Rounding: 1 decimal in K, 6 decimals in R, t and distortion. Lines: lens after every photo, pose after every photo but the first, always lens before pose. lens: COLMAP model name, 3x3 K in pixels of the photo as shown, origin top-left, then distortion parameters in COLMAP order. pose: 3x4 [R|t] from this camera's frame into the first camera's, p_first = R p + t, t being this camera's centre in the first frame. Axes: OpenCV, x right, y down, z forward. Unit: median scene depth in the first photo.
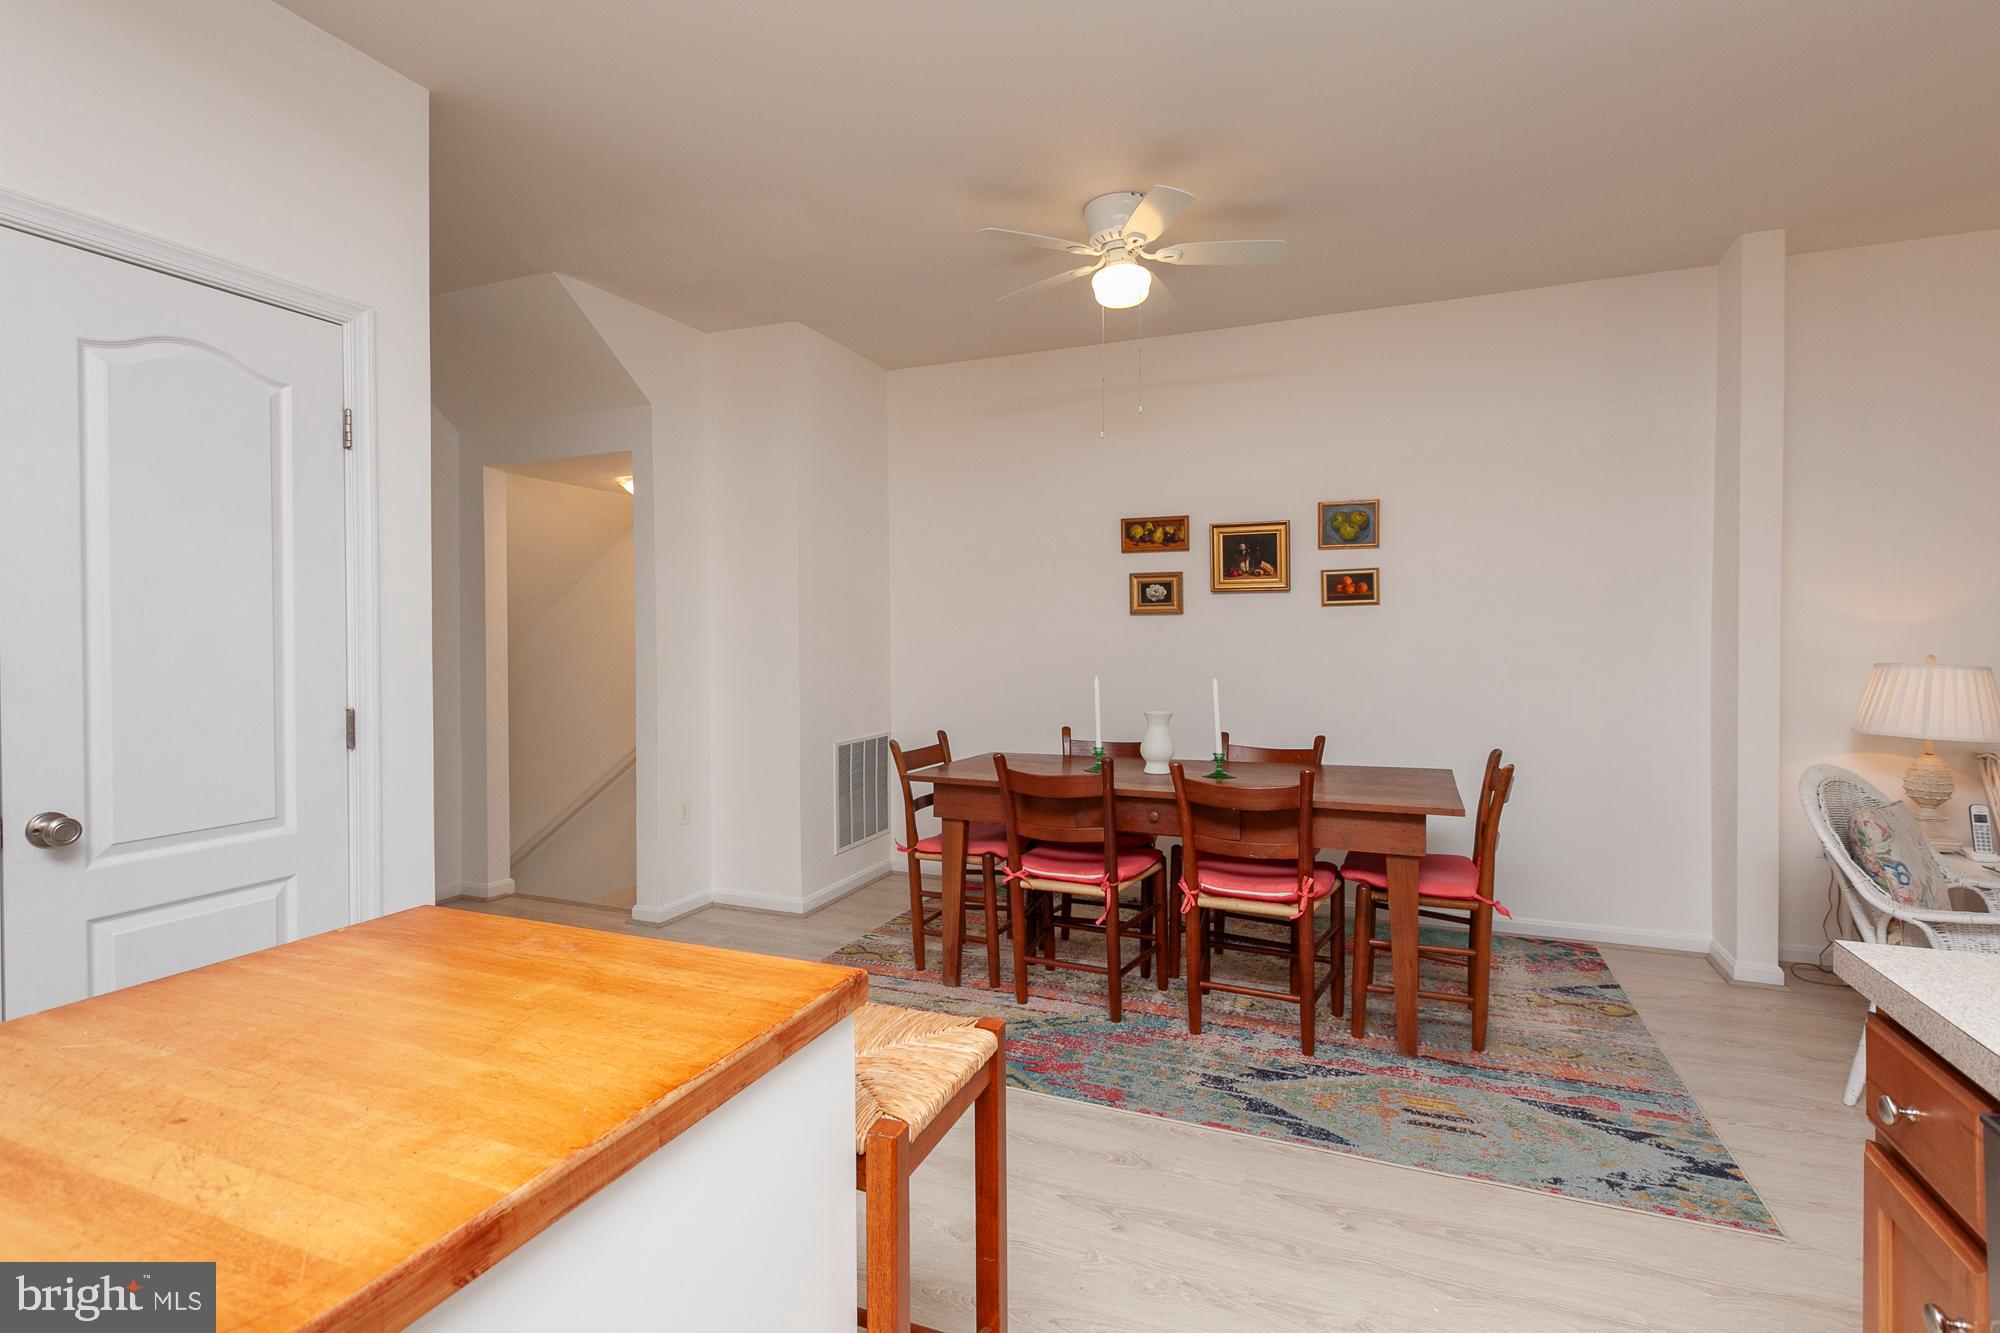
lens RADIAL K [[950.1, 0, 1000.0], [0, 950.1, 666.5], [0, 0, 1]] dist [0.000134, 0.000008]
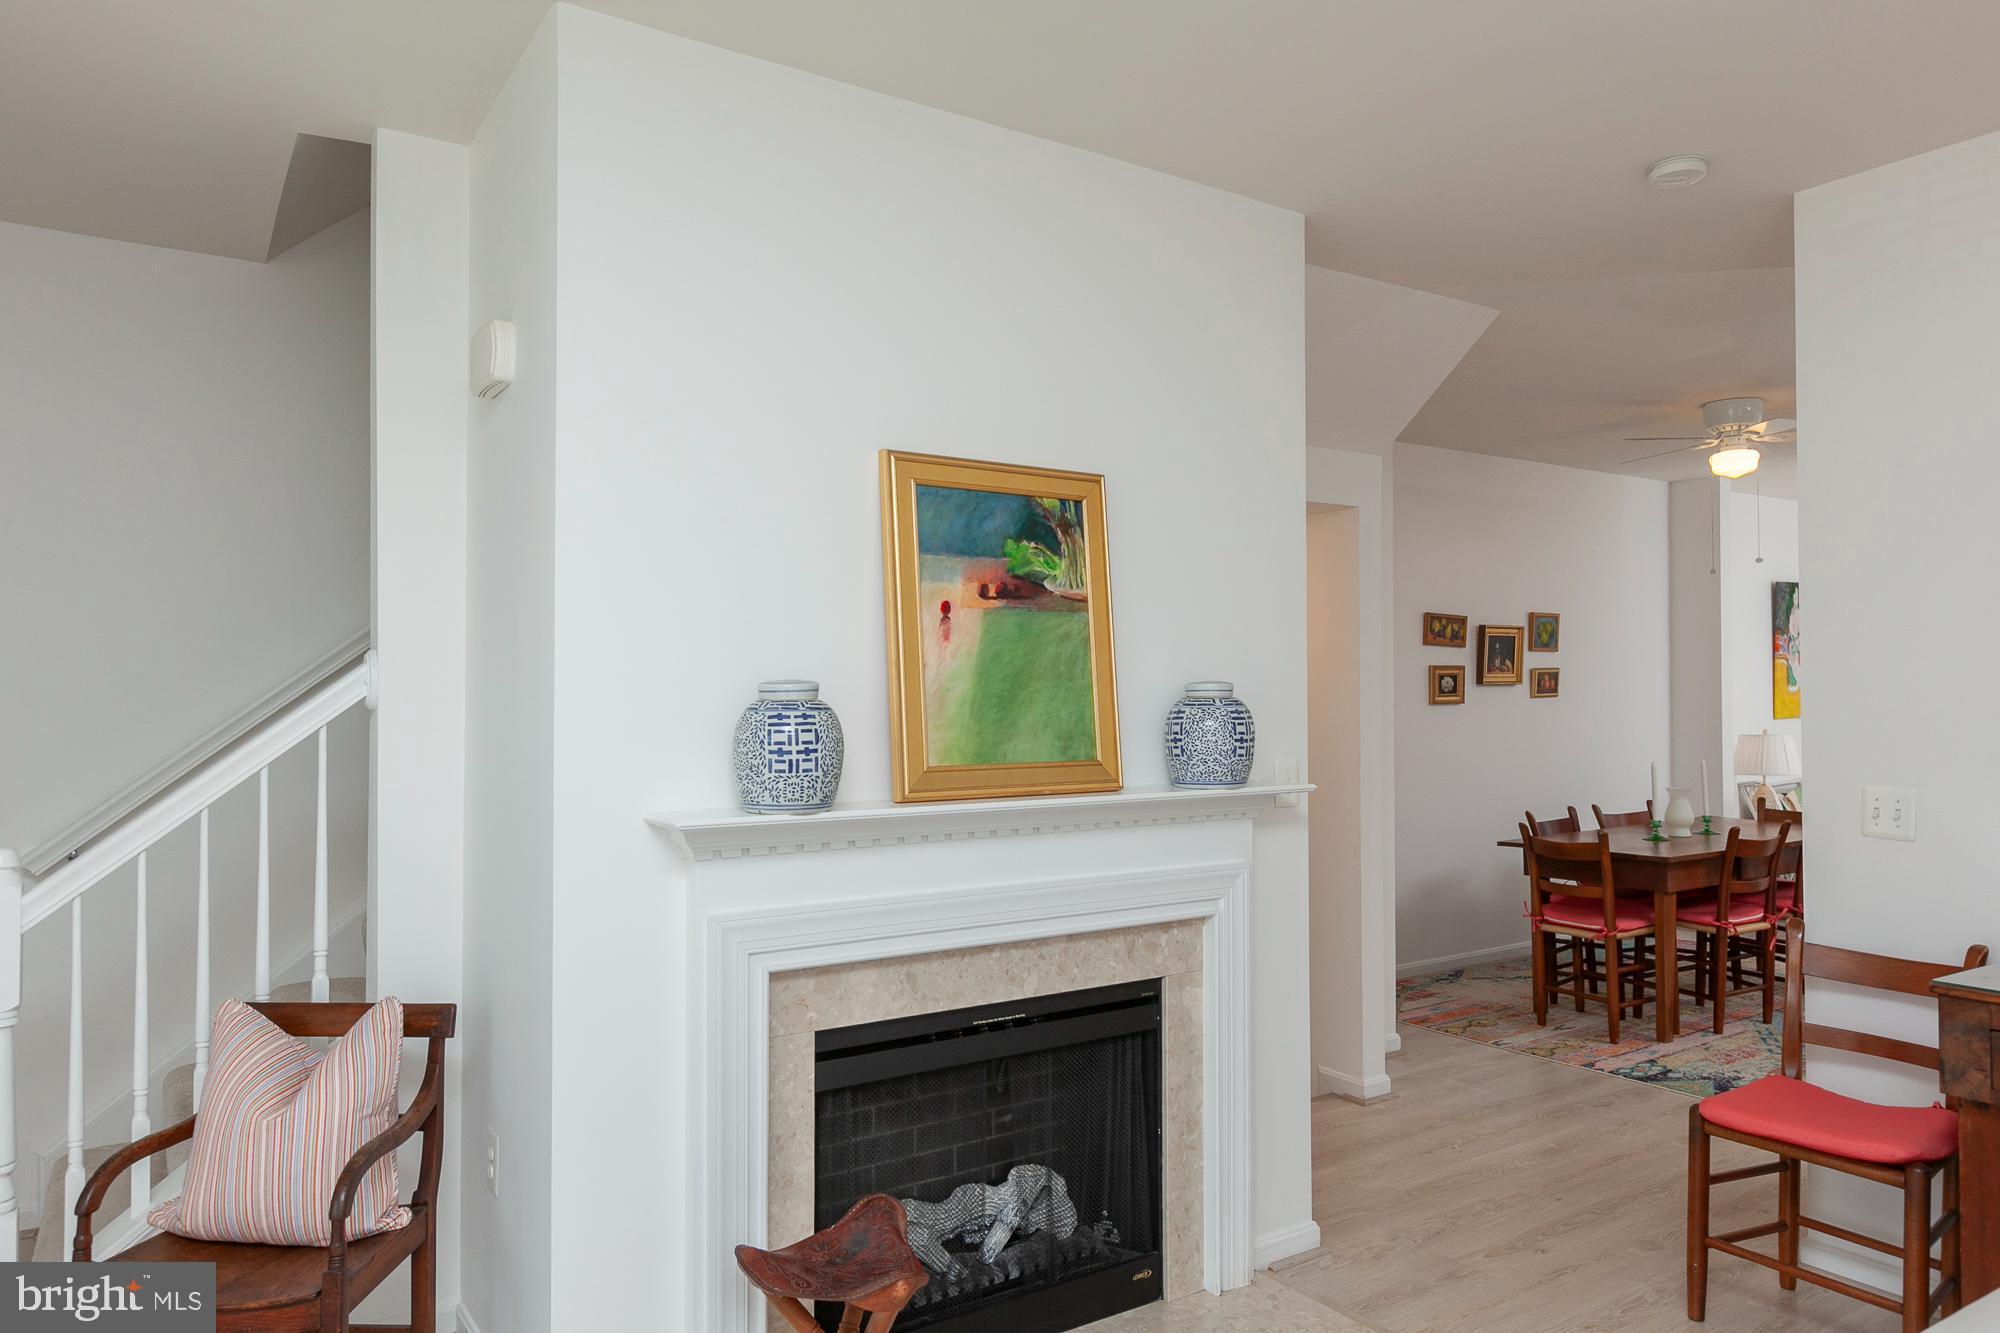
lens RADIAL K [[1331.5, 0, 1000.0], [0, 1331.5, 666.5], [0, 0, 1]] dist [-0.054950, 0.000847]
pose [[0.572727, 0.019973, 0.819503, -1.366302], [0.027544, 0.998670, -0.043589, -0.046728], [-0.819284, 0.047537, 0.571415, 0.565783]]
